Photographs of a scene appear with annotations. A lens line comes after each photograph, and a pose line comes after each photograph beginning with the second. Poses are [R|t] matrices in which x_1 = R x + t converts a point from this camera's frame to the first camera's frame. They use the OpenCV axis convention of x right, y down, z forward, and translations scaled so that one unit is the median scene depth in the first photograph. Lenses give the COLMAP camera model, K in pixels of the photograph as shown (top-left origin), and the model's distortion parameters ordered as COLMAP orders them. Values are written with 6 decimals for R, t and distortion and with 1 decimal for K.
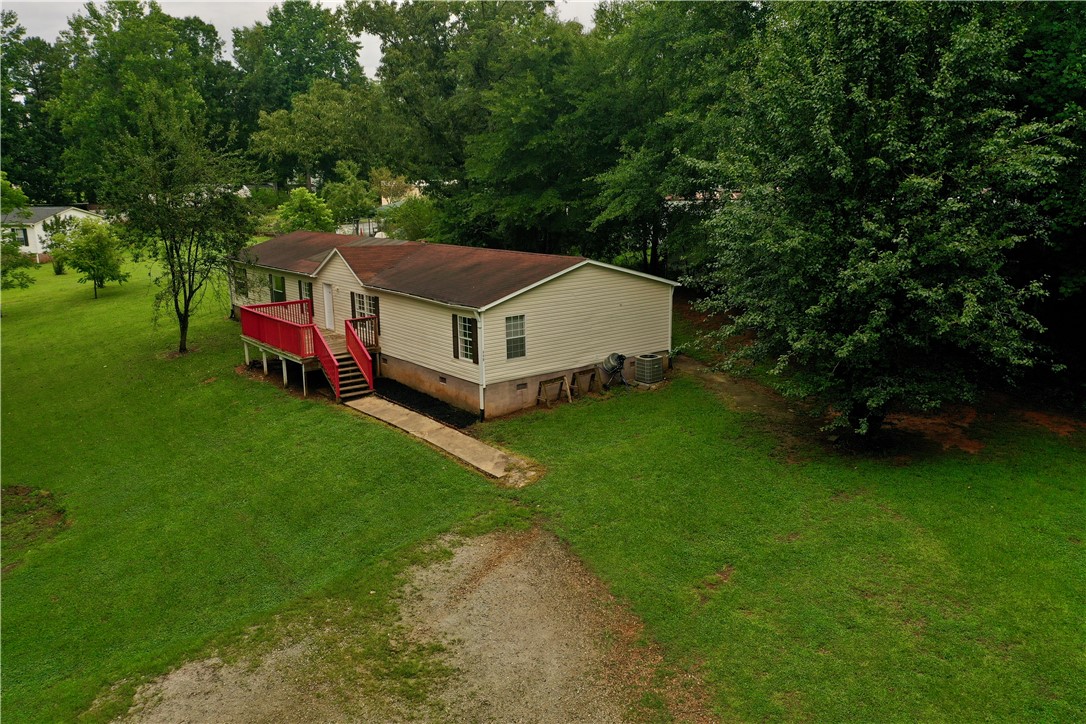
lens RADIAL K [[857.6, 0, 543.0], [0, 857.6, 365.0], [0, 0, 1]] dist [-0.001465, -0.004540]
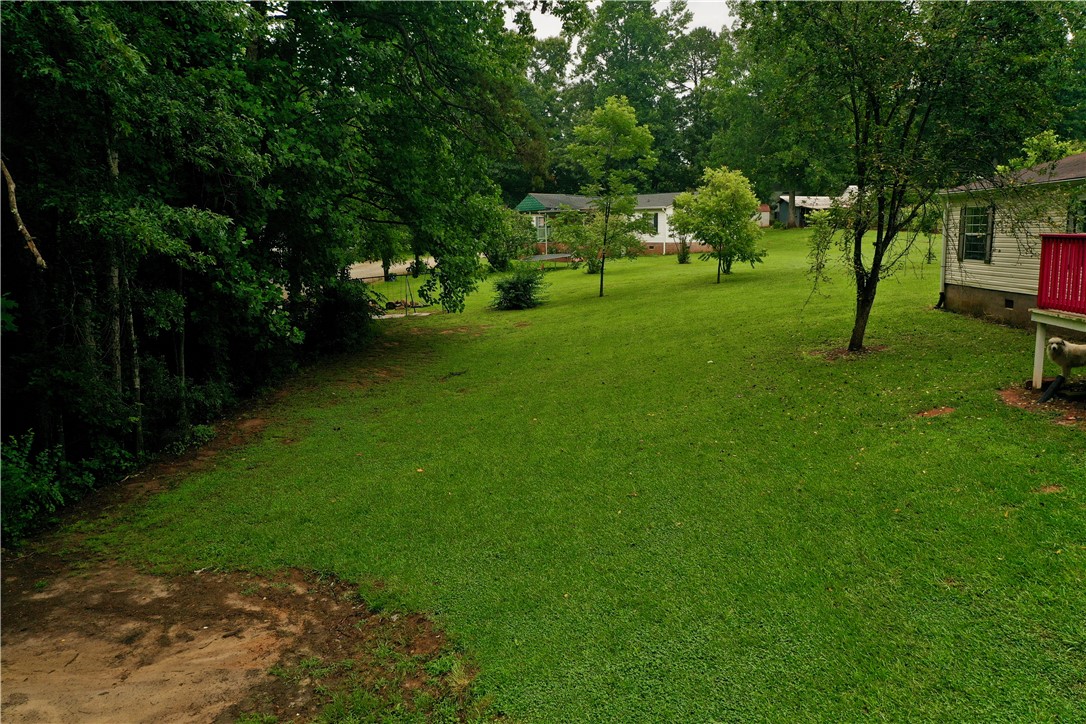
lens RADIAL K [[857.6, 0, 543.6], [0, 857.6, 362.2], [0, 0, 1]] dist [-0.001465, -0.004540]
pose [[0.769332, 0.106537, -0.629903, -0.229523], [-0.144680, 0.989434, -0.009360, 0.020371], [0.622251, 0.098335, 0.776617, 0.470371]]
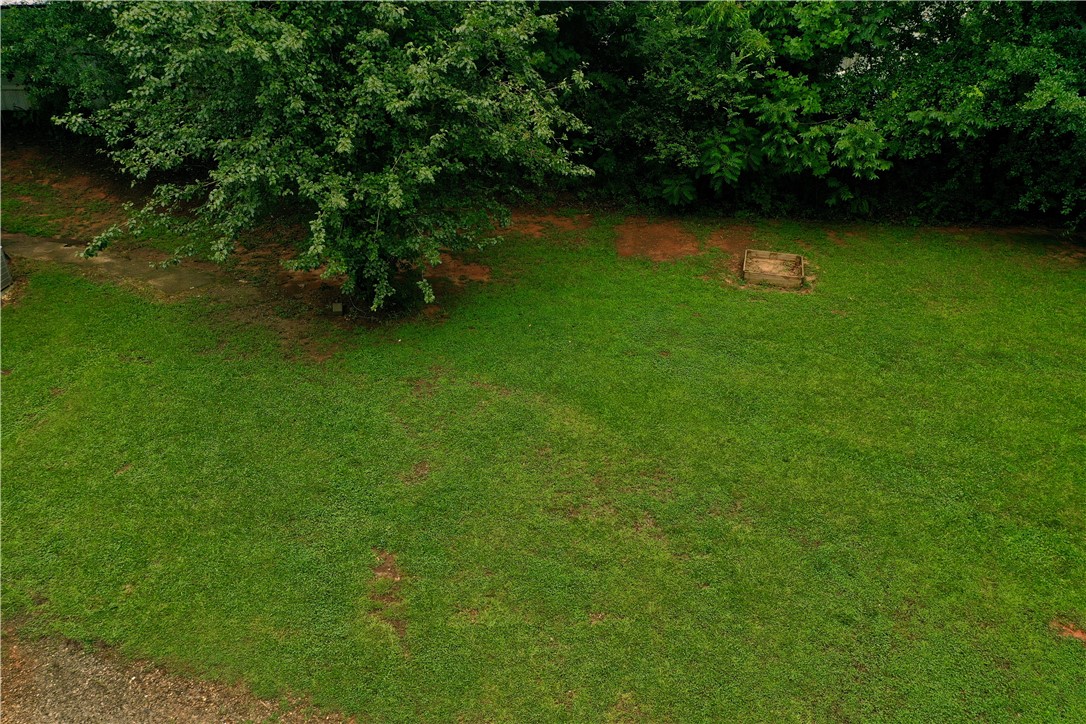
lens RADIAL K [[857.6, 0, 543.2], [0, 857.6, 363.3], [0, 0, 1]] dist [-0.001465, -0.004540]
pose [[0.634103, -0.333031, 0.697856, -0.050472], [0.163313, 0.939821, 0.300108, -0.035582], [-0.755805, -0.076330, 0.650332, 0.190470]]
